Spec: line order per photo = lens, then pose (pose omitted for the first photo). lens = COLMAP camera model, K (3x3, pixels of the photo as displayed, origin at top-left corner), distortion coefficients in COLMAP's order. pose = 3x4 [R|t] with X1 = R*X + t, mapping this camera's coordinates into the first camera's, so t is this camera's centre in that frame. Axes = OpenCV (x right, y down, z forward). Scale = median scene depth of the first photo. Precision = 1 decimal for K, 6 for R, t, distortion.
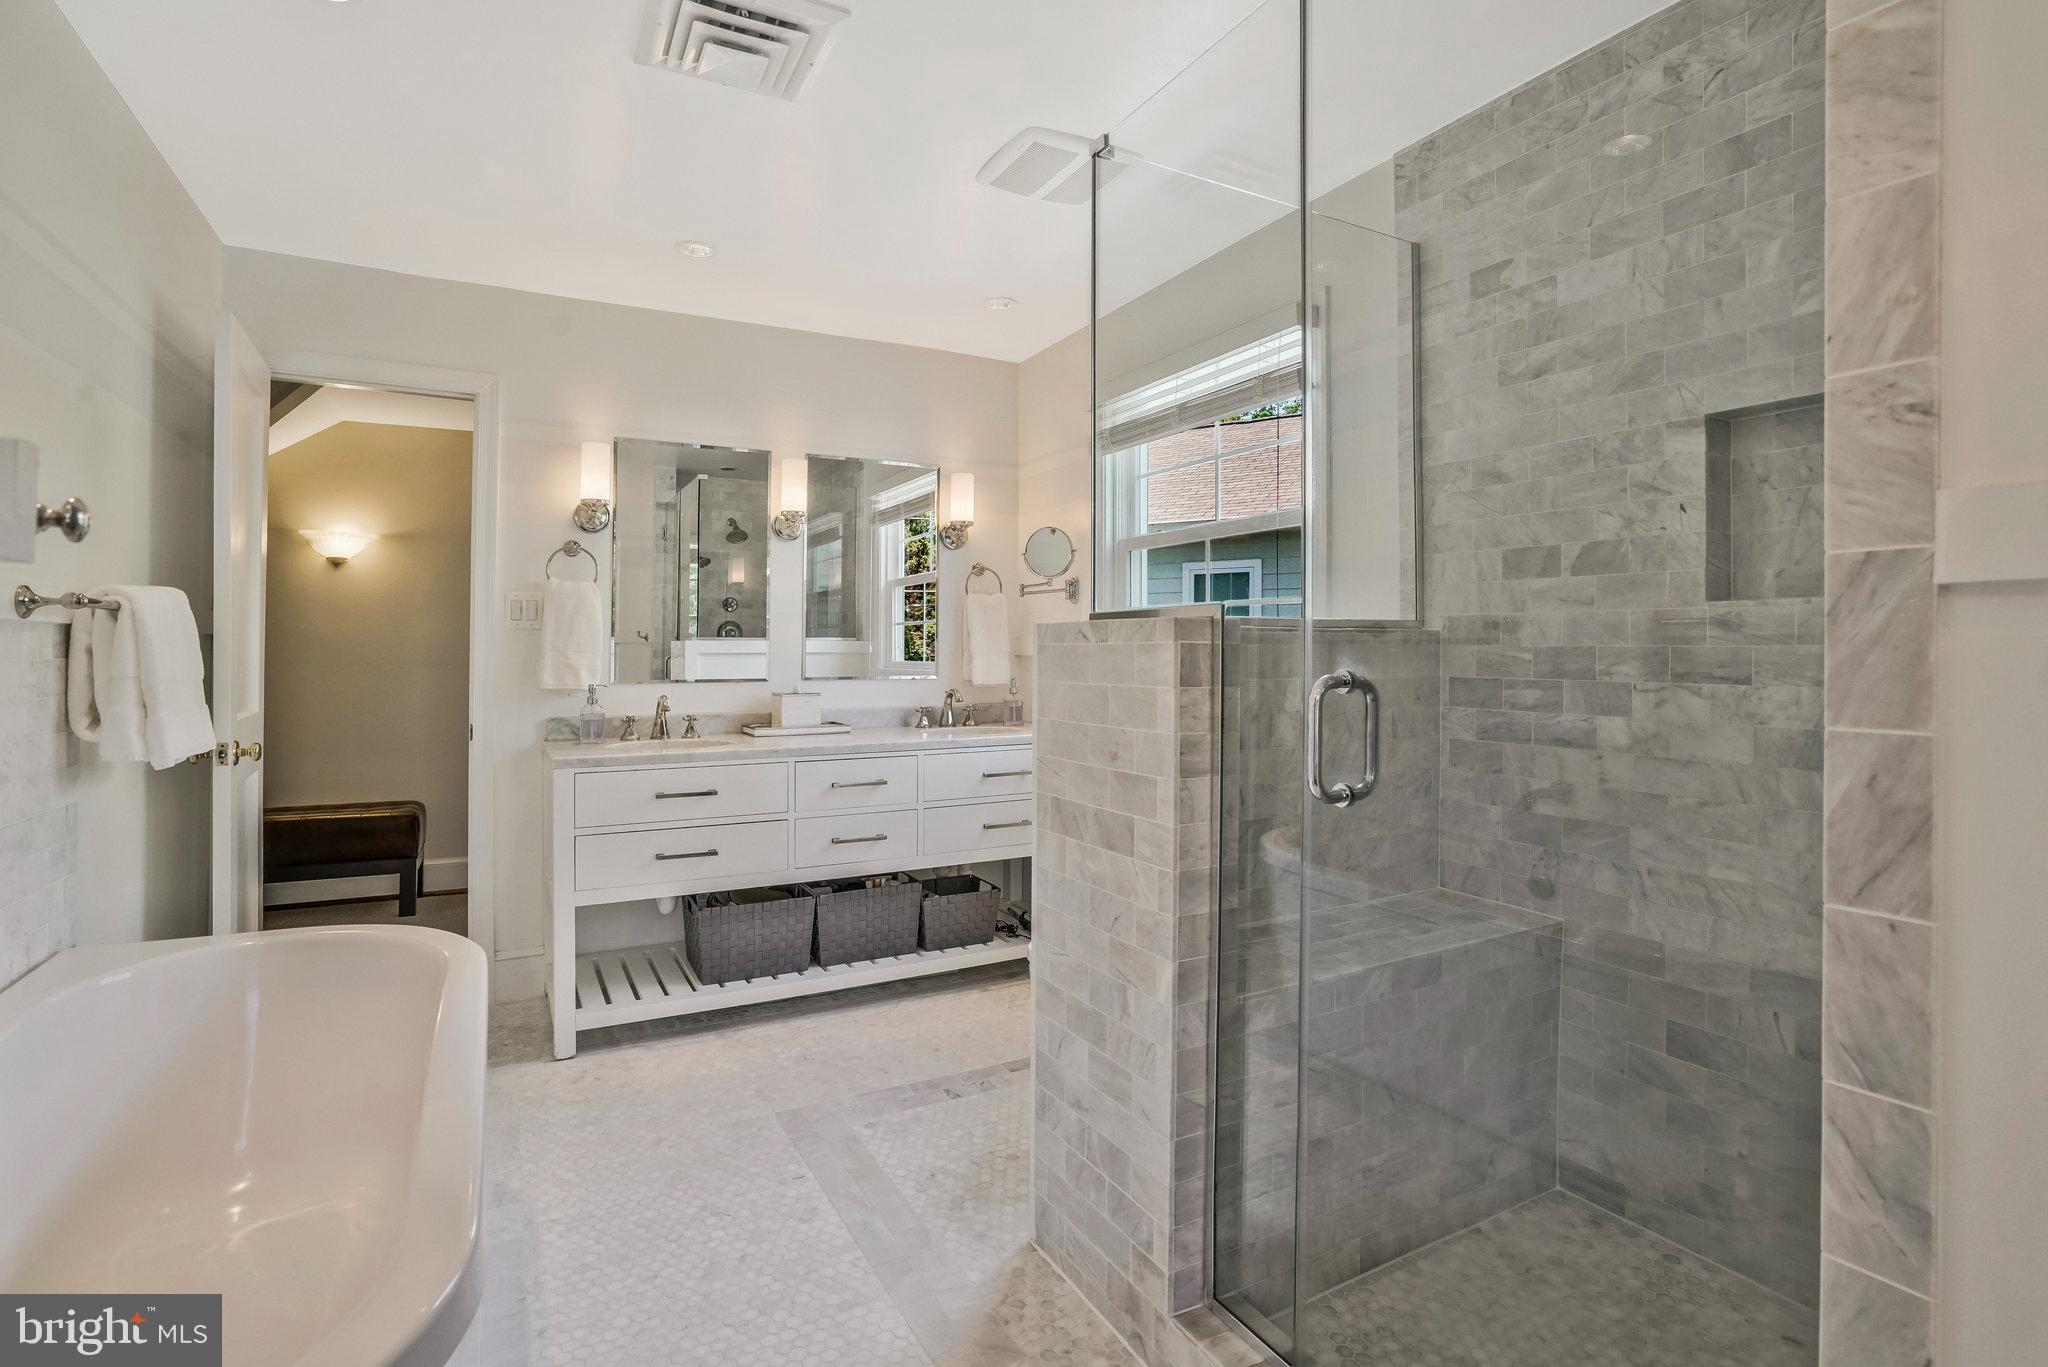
lens RADIAL K [[960.9, 0, 1016.0], [0, 960.9, 650.9], [0, 0, 1]] dist [-0.027206, 0.004283]
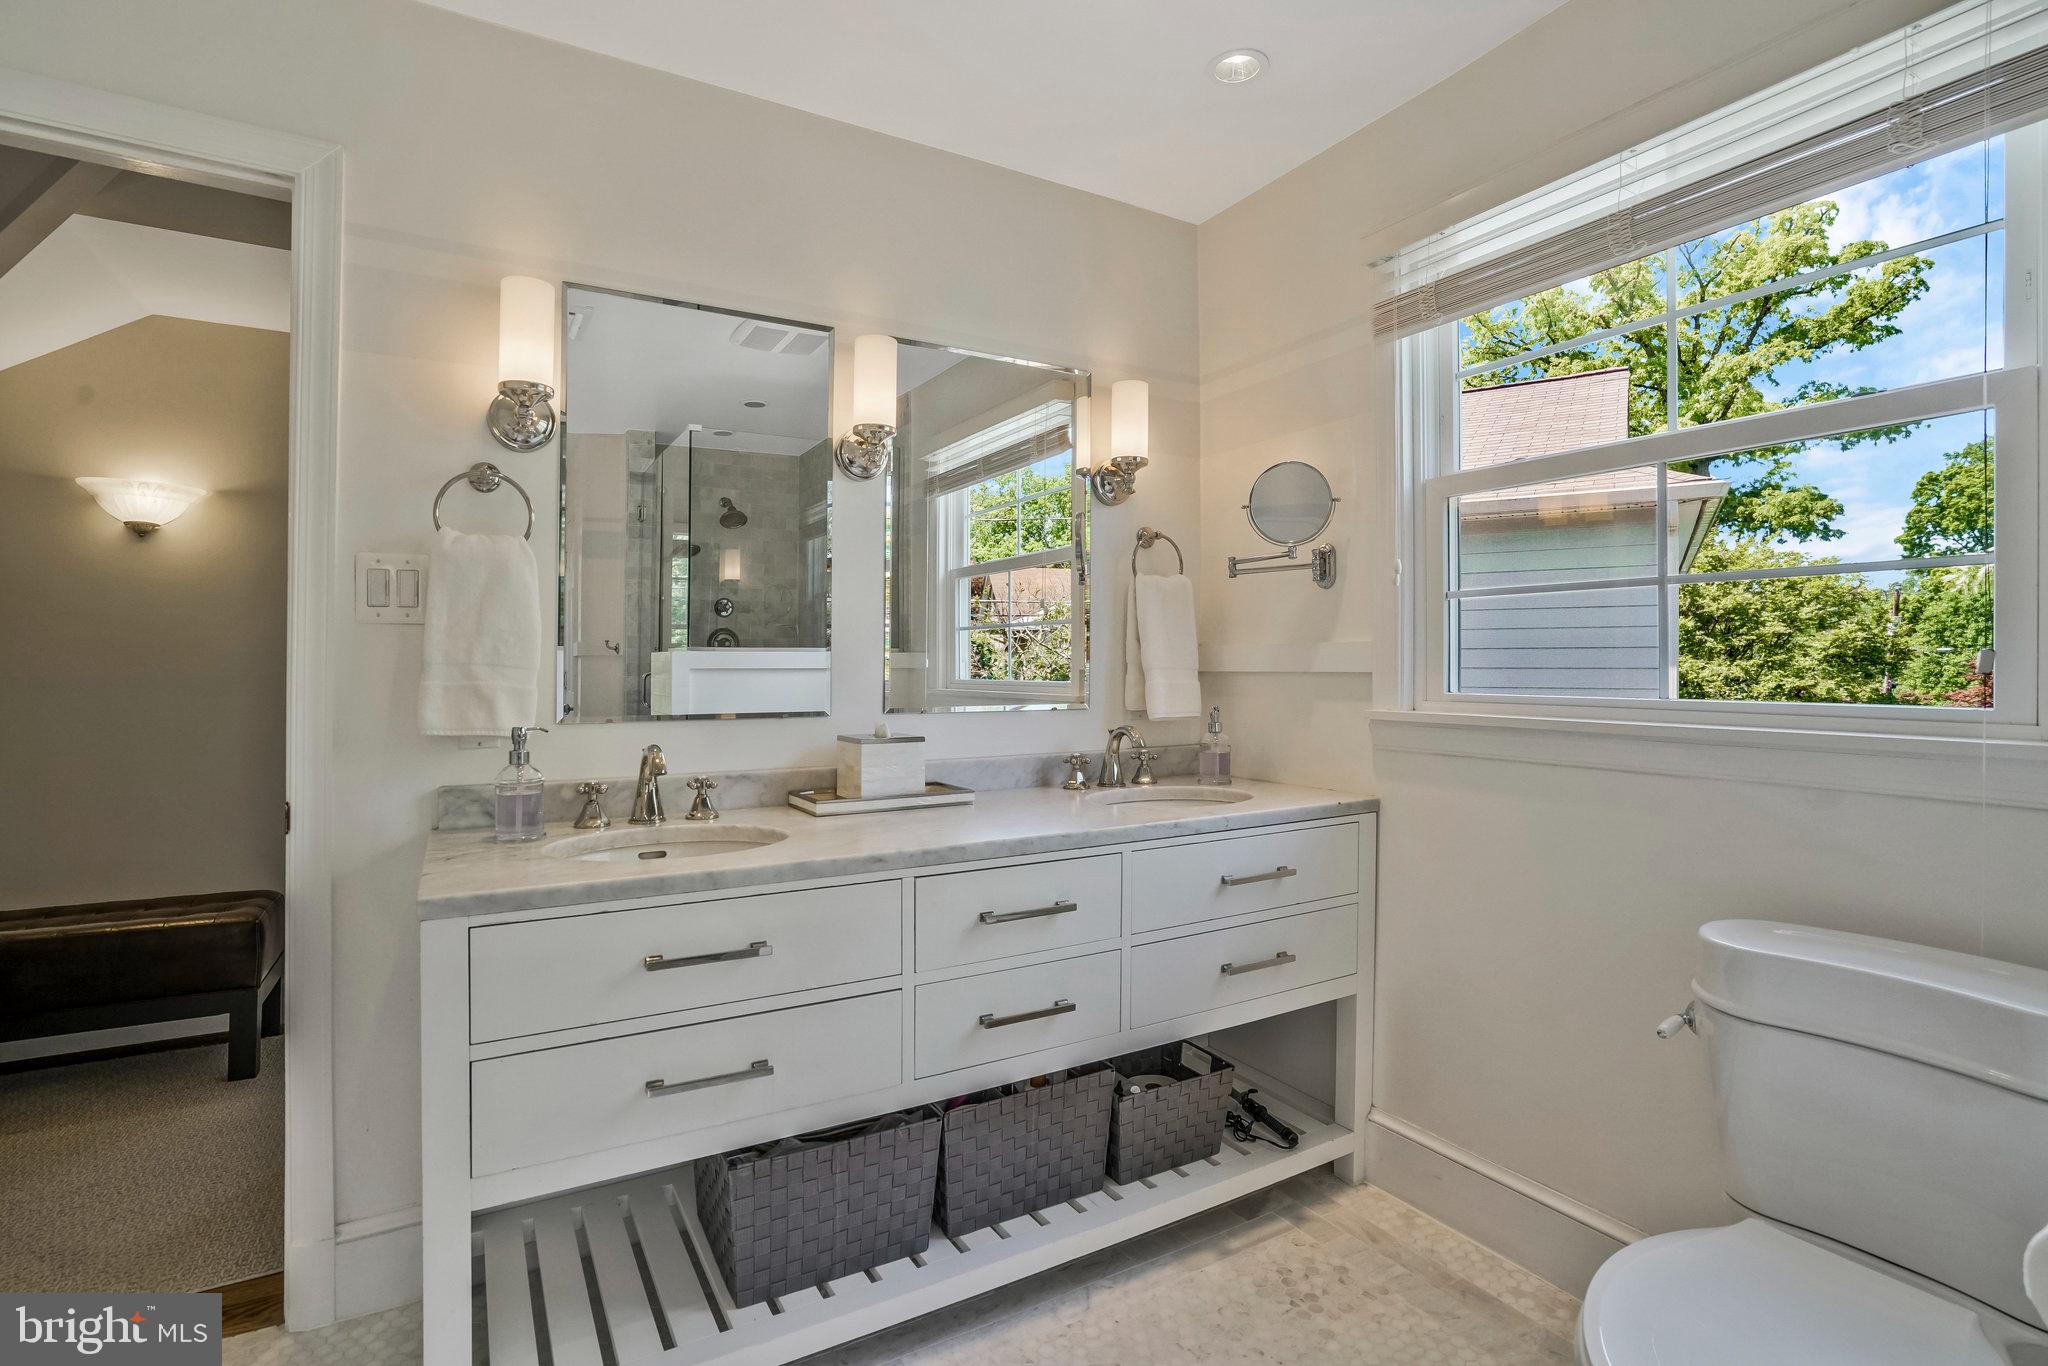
lens RADIAL K [[960.9, 0, 1029.6], [0, 960.9, 674.6], [0, 0, 1]] dist [-0.027206, 0.004283]
pose [[0.999150, -0.000599, 0.041223, -0.169574], [0.000244, 0.999963, 0.008625, 0.001494], [-0.041227, -0.008608, 0.999113, 0.428957]]
